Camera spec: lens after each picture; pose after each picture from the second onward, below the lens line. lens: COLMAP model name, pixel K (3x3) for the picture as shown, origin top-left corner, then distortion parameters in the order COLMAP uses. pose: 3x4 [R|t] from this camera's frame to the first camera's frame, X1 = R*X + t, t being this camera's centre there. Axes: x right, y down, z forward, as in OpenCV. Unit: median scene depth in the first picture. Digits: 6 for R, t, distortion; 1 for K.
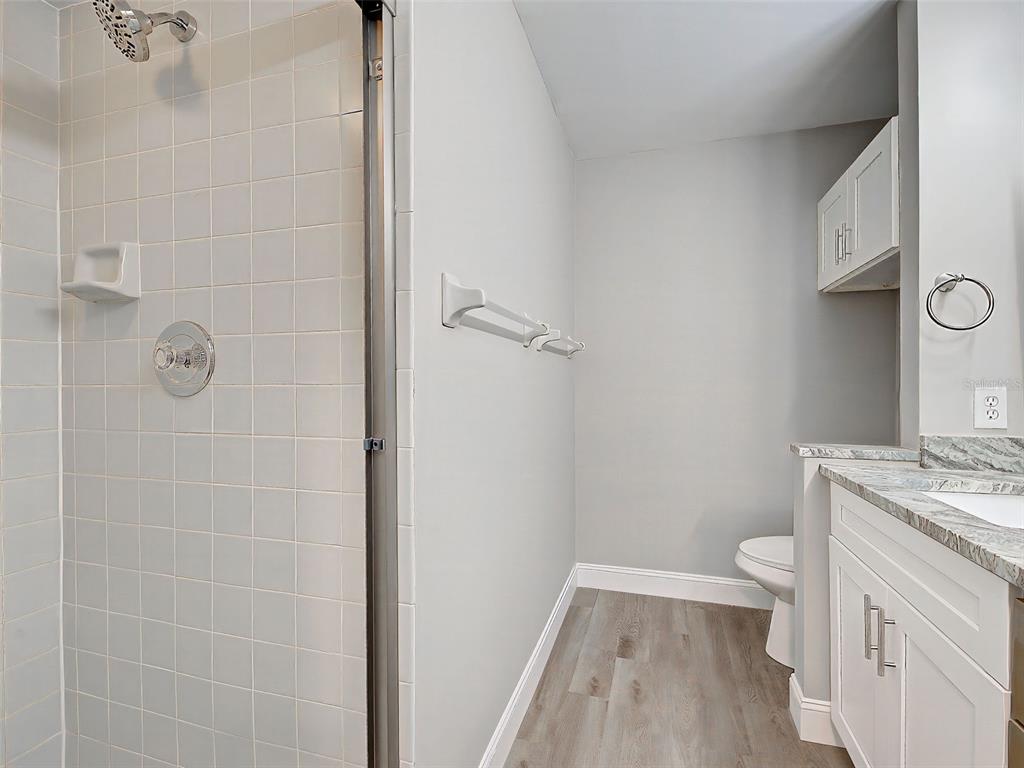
lens RADIAL K [[471.9, 0, 513.2], [0, 471.9, 378.5], [0, 0, 1]] dist [0.001875, -0.000393]
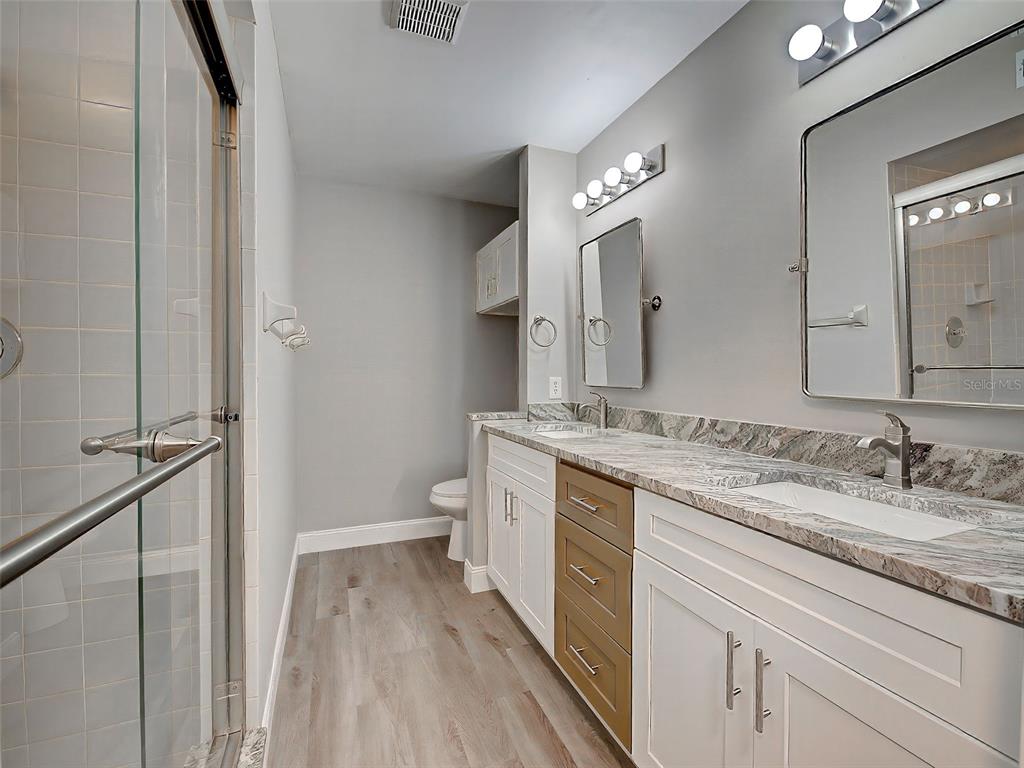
lens RADIAL K [[471.9, 0, 513.2], [0, 471.9, 378.5], [0, 0, 1]] dist [0.001875, -0.000393]
pose [[0.778446, -0.007759, 0.627664, -0.269095], [-0.002745, 0.999872, 0.015764, -0.005012], [-0.627706, -0.013995, 0.778325, -0.316324]]
